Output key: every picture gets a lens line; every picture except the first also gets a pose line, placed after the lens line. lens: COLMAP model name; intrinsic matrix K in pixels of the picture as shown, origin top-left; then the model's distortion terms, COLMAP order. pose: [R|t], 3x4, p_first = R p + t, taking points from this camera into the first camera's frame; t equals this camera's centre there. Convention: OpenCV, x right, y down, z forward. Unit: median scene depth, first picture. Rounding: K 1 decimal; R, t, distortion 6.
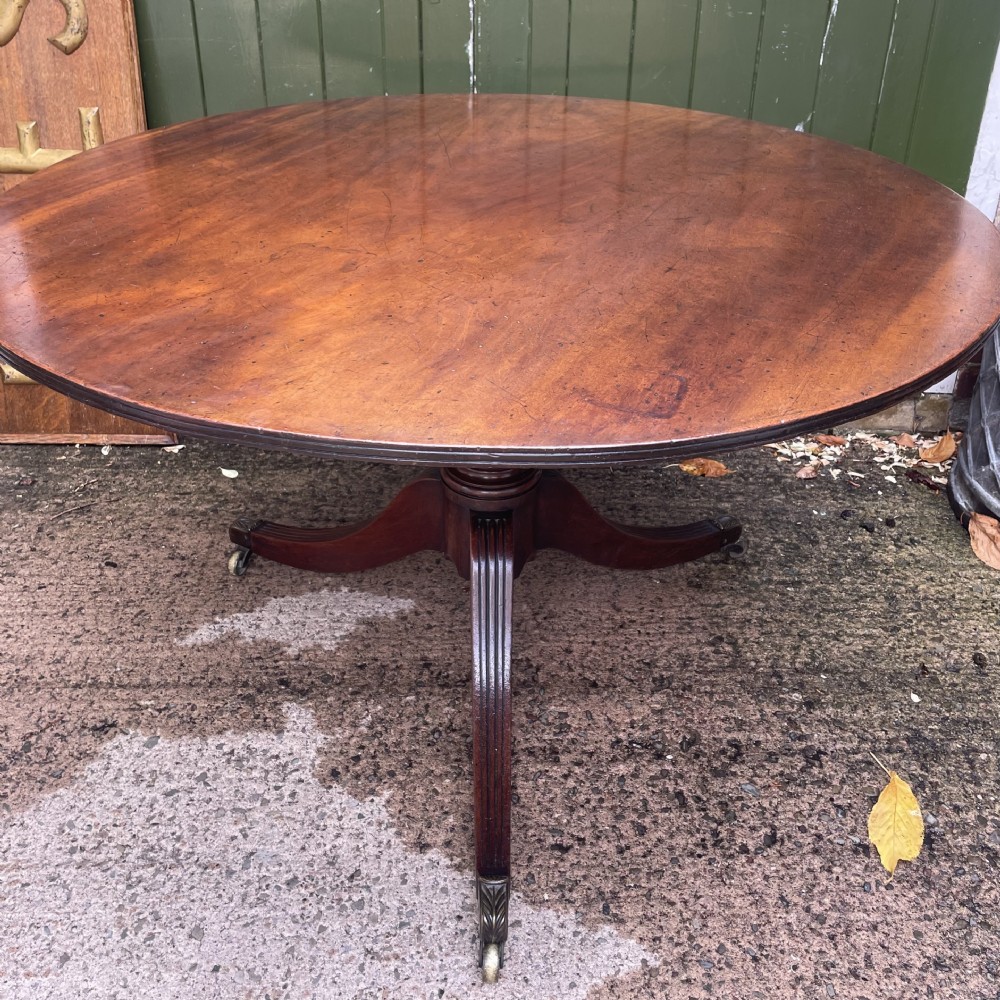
lens RADIAL K [[1072.5, 0, 496.8], [0, 1072.5, 393.4], [0, 0, 1]] dist [0.031168, 0.000000]
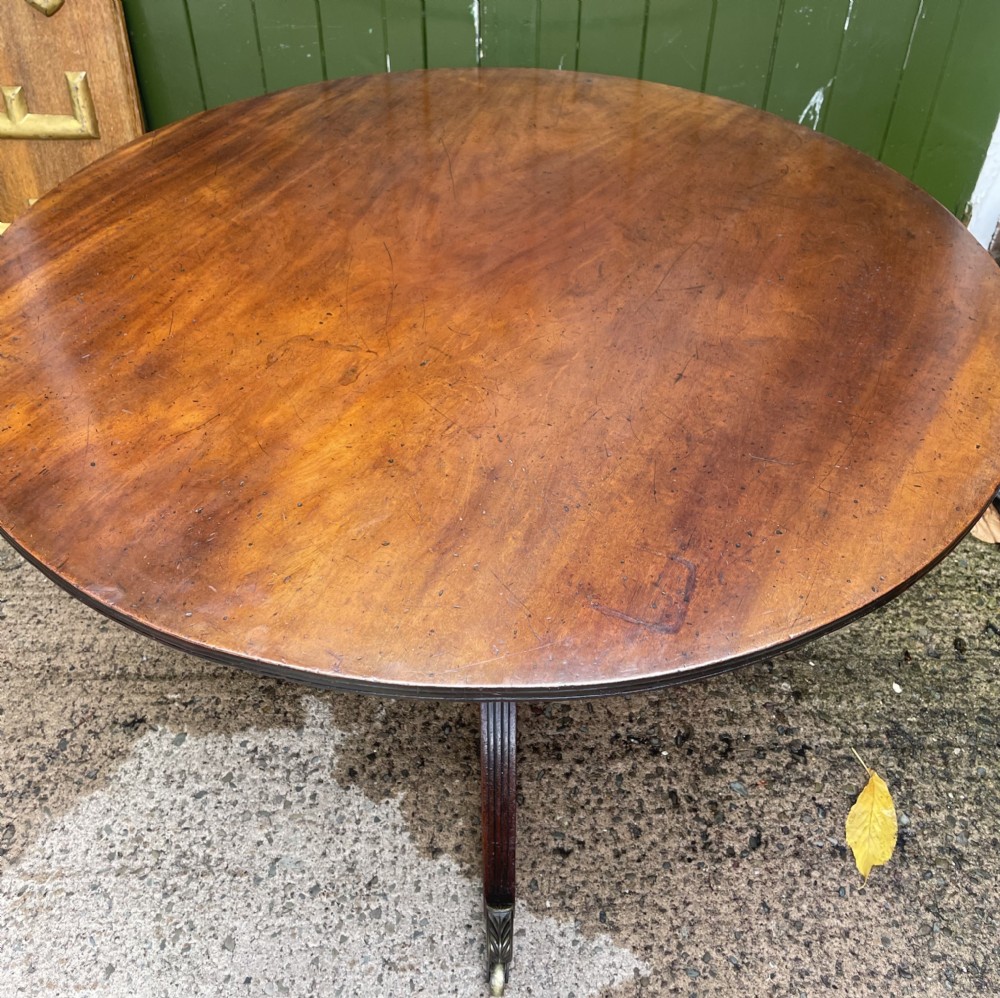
lens RADIAL K [[1019.3, 0, 511.9], [0, 1019.3, 396.5], [0, 0, 1]] dist [0.022457, 0.000000]
pose [[0.999985, -0.000868, 0.005428, 0.003359], [-0.000180, 0.981761, 0.190121, -0.207591], [-0.005494, -0.190119, 0.981746, 0.071531]]
